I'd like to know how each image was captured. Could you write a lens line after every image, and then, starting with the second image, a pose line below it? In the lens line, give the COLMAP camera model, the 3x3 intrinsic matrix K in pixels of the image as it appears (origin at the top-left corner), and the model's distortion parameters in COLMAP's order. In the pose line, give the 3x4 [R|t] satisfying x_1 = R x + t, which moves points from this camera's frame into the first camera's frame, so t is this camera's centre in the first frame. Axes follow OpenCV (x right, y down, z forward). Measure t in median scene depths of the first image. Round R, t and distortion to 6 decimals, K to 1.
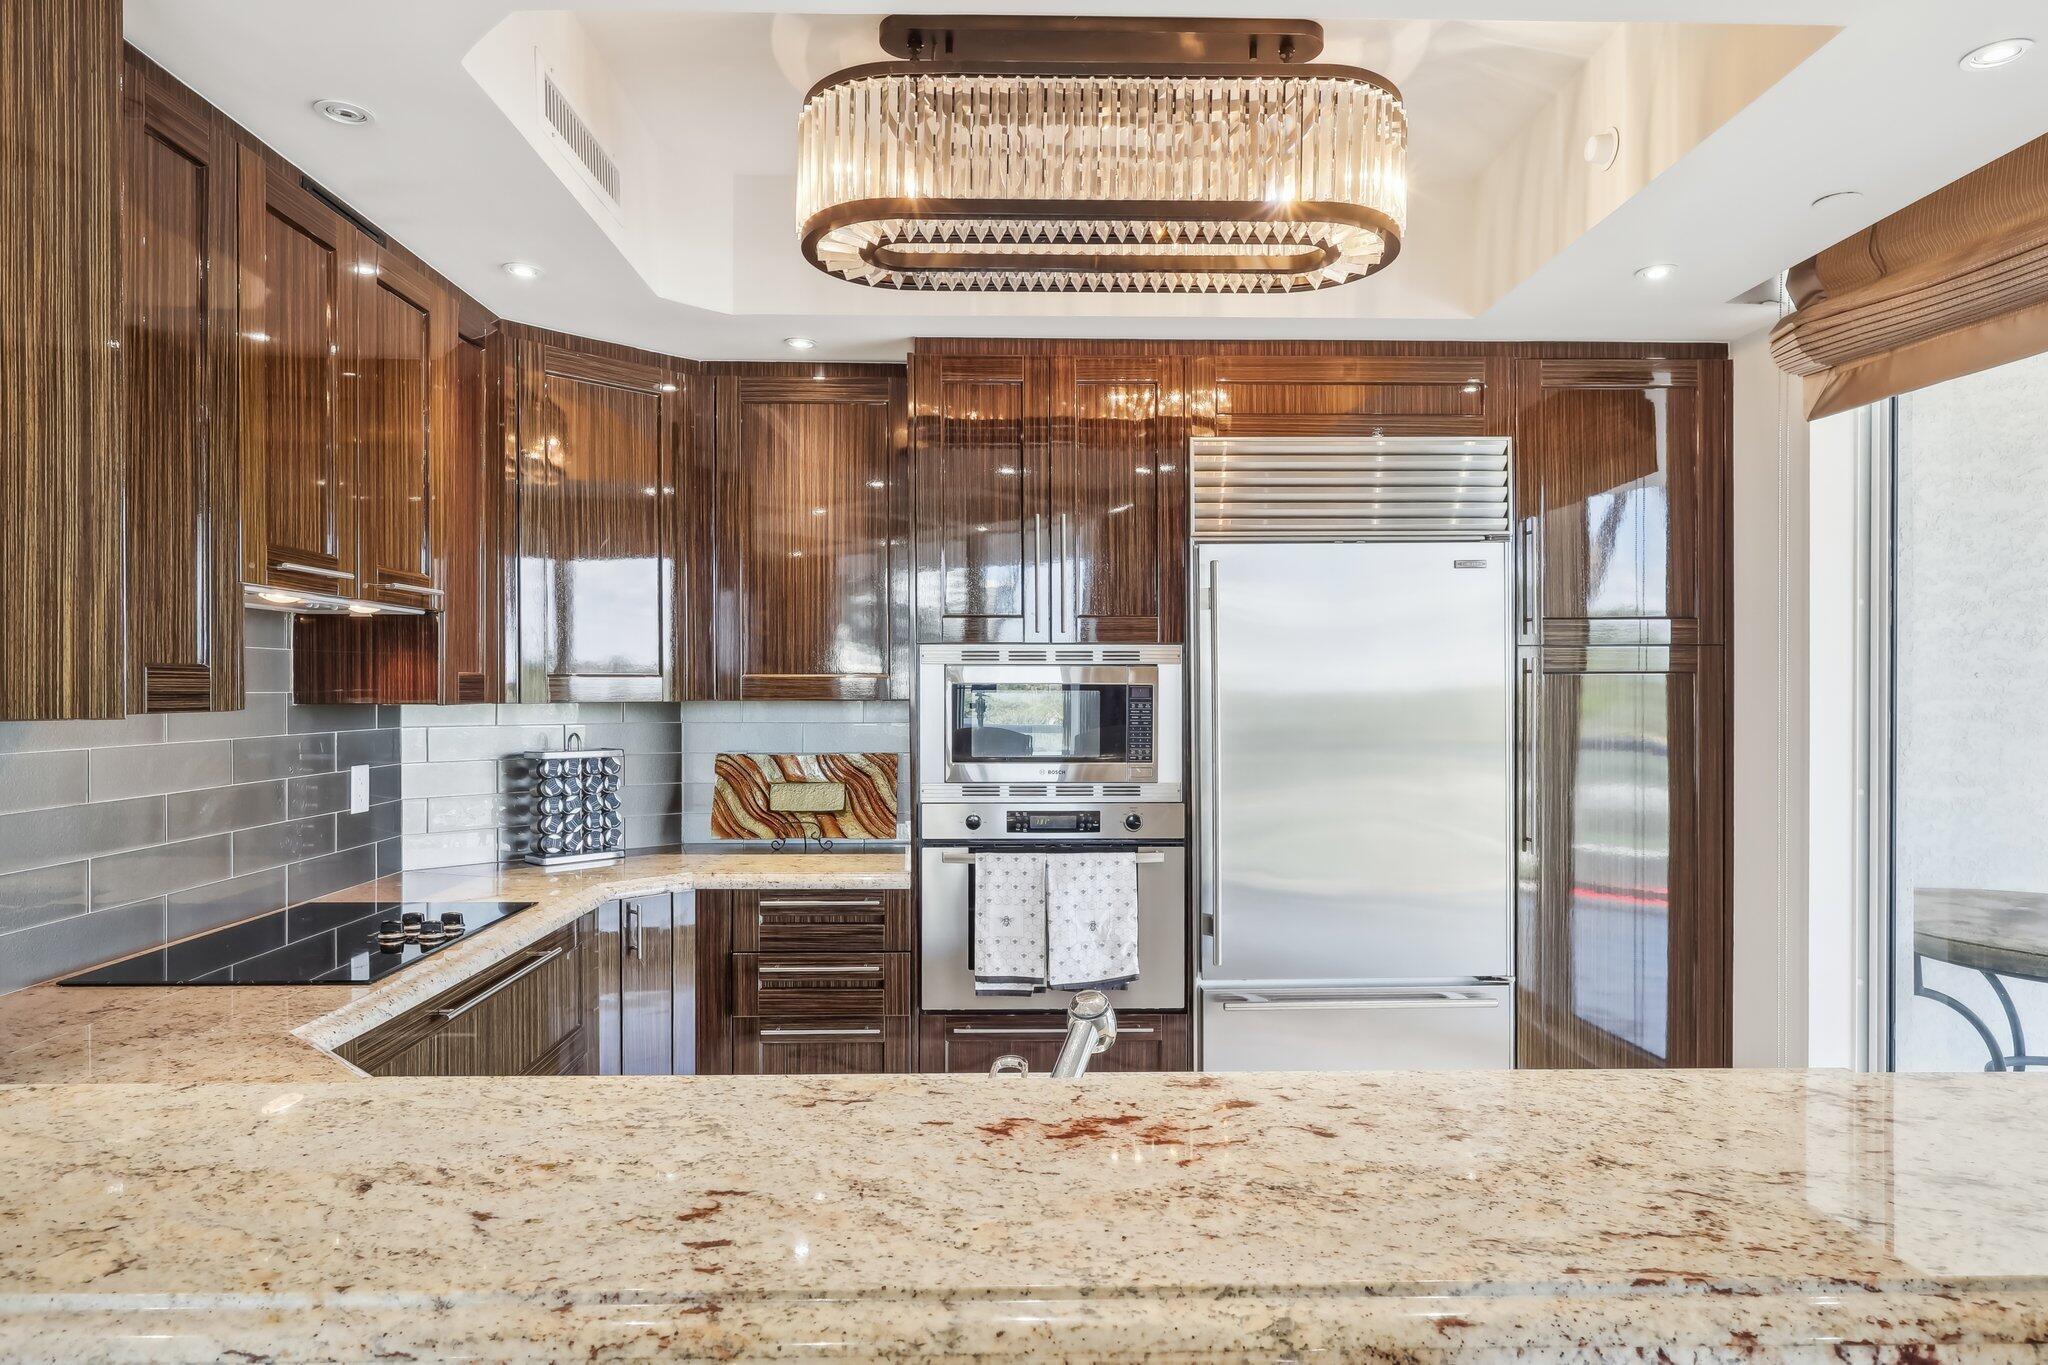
lens RADIAL K [[1176.3, 0, 1027.7], [0, 1176.3, 685.1], [0, 0, 1]] dist [0.006525, -0.000713]
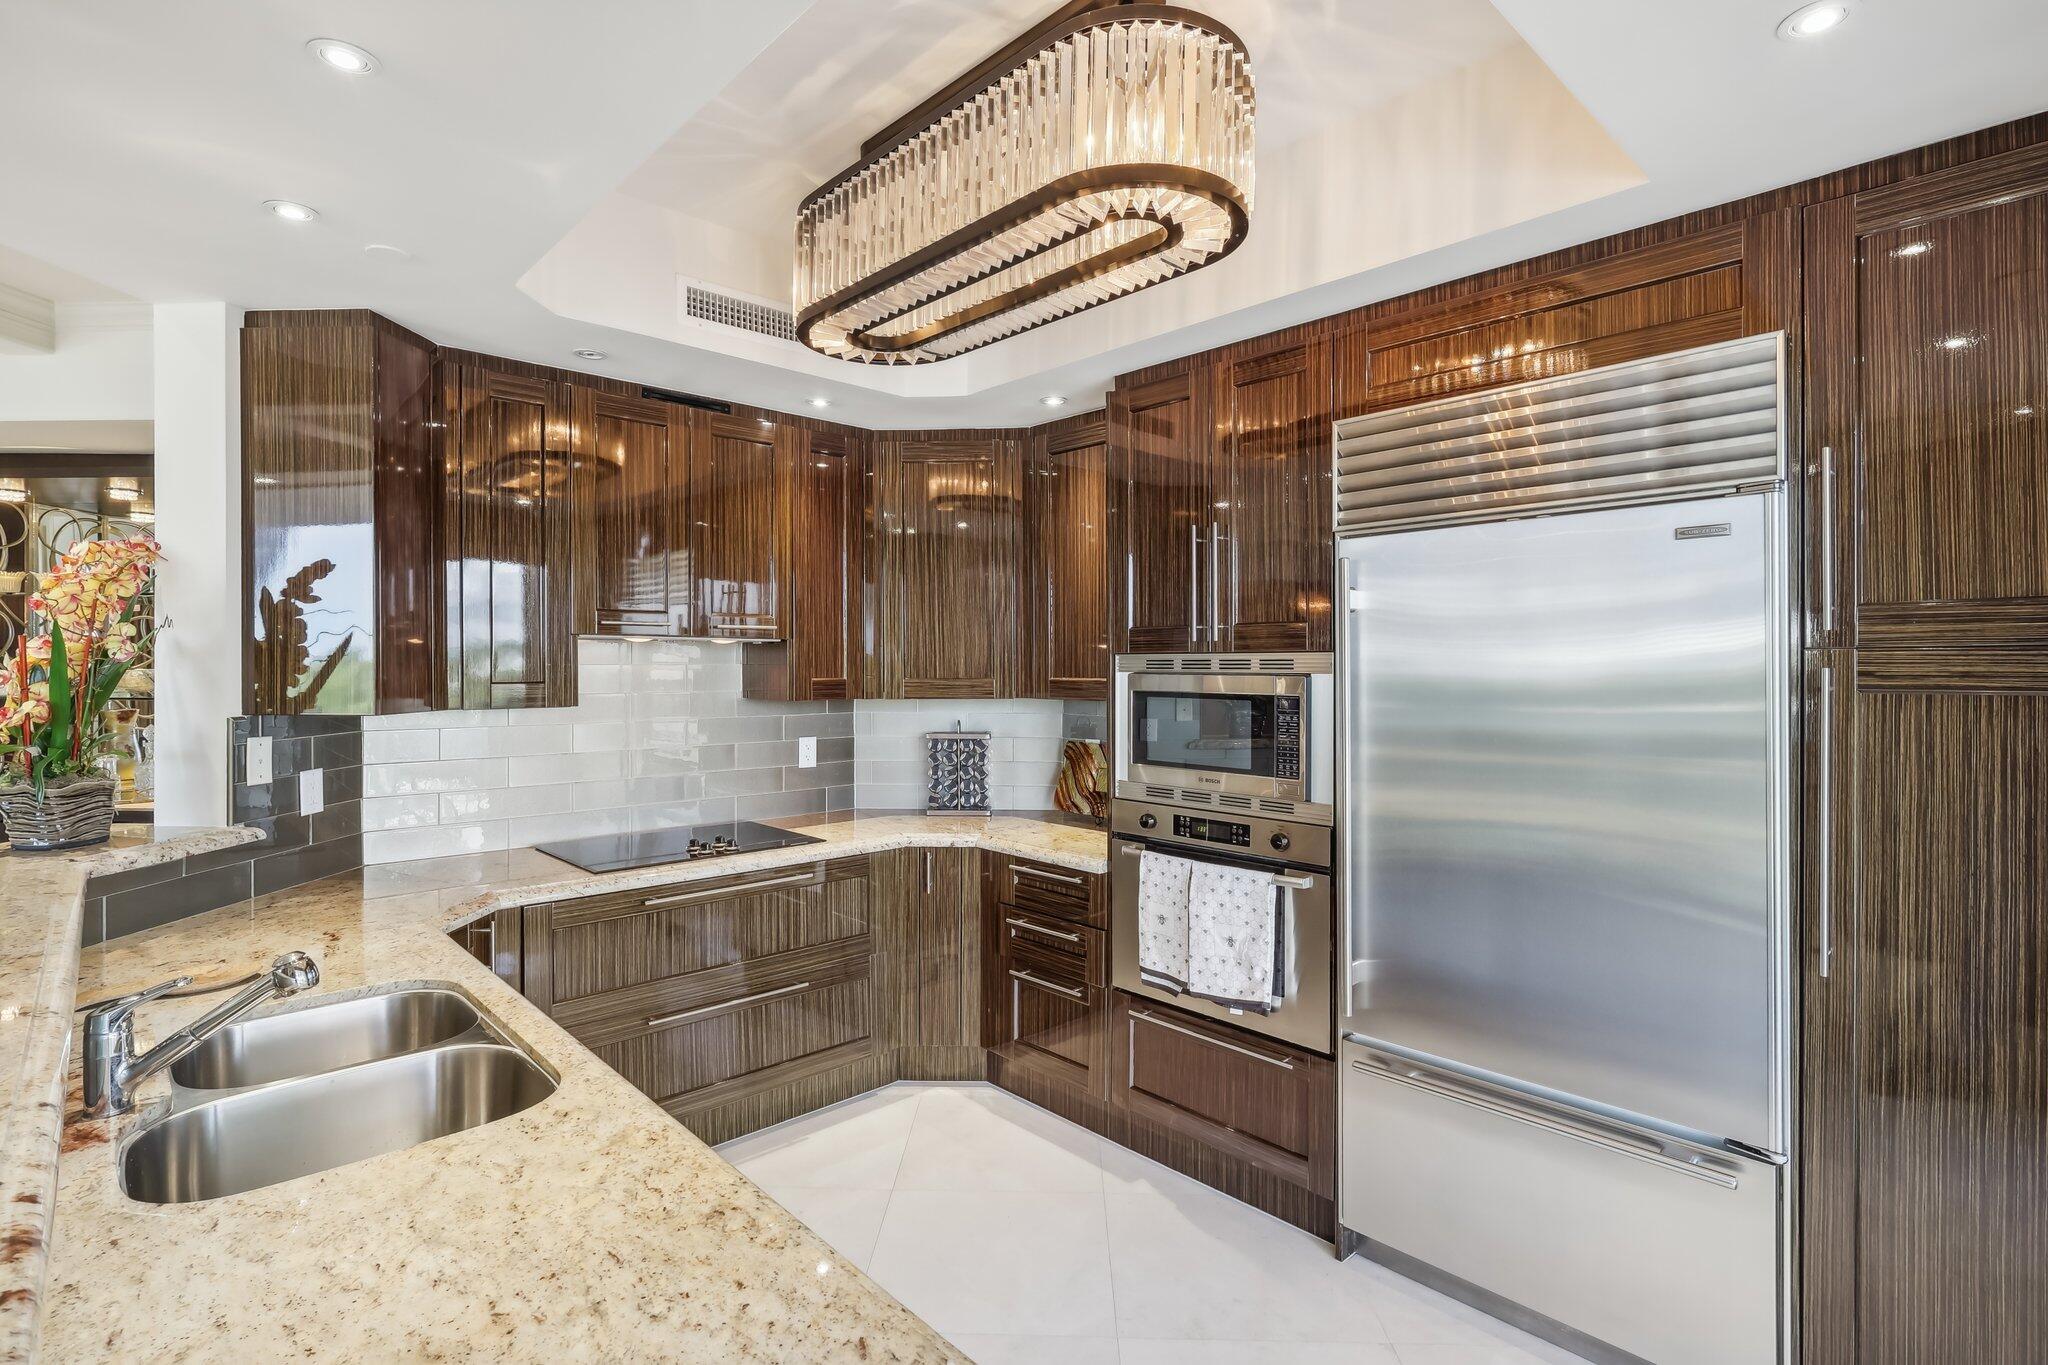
lens RADIAL K [[969.6, 0, 1027.3], [0, 969.6, 672.3], [0, 0, 1]] dist [0.004718, -0.000137]
pose [[0.676278, 0.005679, -0.736624, 0.528836], [-0.001675, 0.999980, 0.006171, -0.023582], [0.736644, -0.002939, 0.676274, 0.328372]]
